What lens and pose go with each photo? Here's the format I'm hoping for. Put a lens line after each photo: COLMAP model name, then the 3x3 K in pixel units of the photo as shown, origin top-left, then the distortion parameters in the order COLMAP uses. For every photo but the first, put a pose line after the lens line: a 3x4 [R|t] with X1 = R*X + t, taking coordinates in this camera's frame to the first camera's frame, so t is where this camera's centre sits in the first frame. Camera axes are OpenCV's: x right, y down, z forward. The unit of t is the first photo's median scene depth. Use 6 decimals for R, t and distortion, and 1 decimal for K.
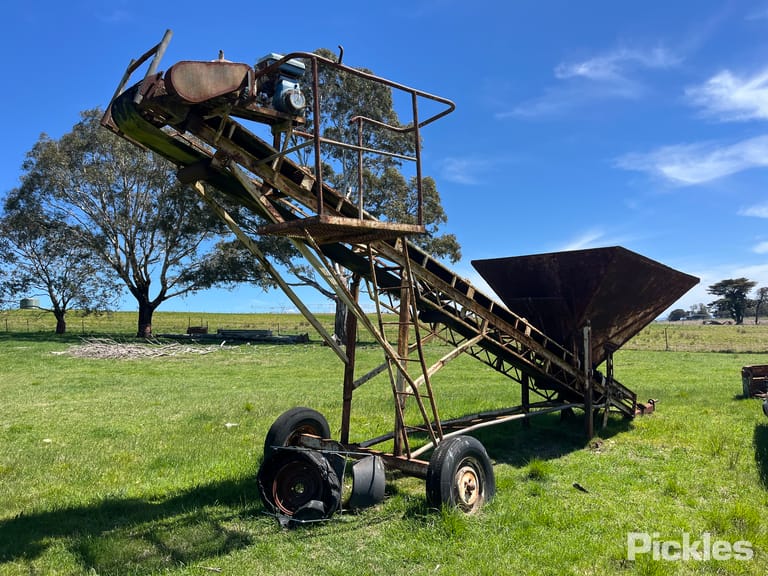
lens RADIAL K [[578.1, 0, 384.9], [0, 578.1, 288.1], [0, 0, 1]] dist [0.039337, -0.055989]
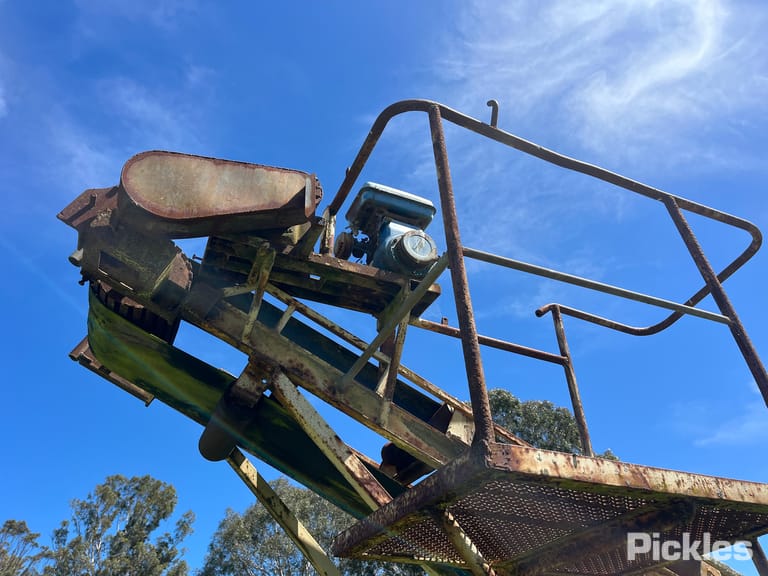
lens RADIAL K [[578.1, 0, 388.0], [0, 578.1, 286.4], [0, 0, 1]] dist [0.039337, -0.055989]
pose [[0.951209, -0.189866, -0.243211, -0.064689], [0.018523, 0.821965, -0.569236, -0.022460], [0.307990, 0.536958, 0.785378, 0.631143]]
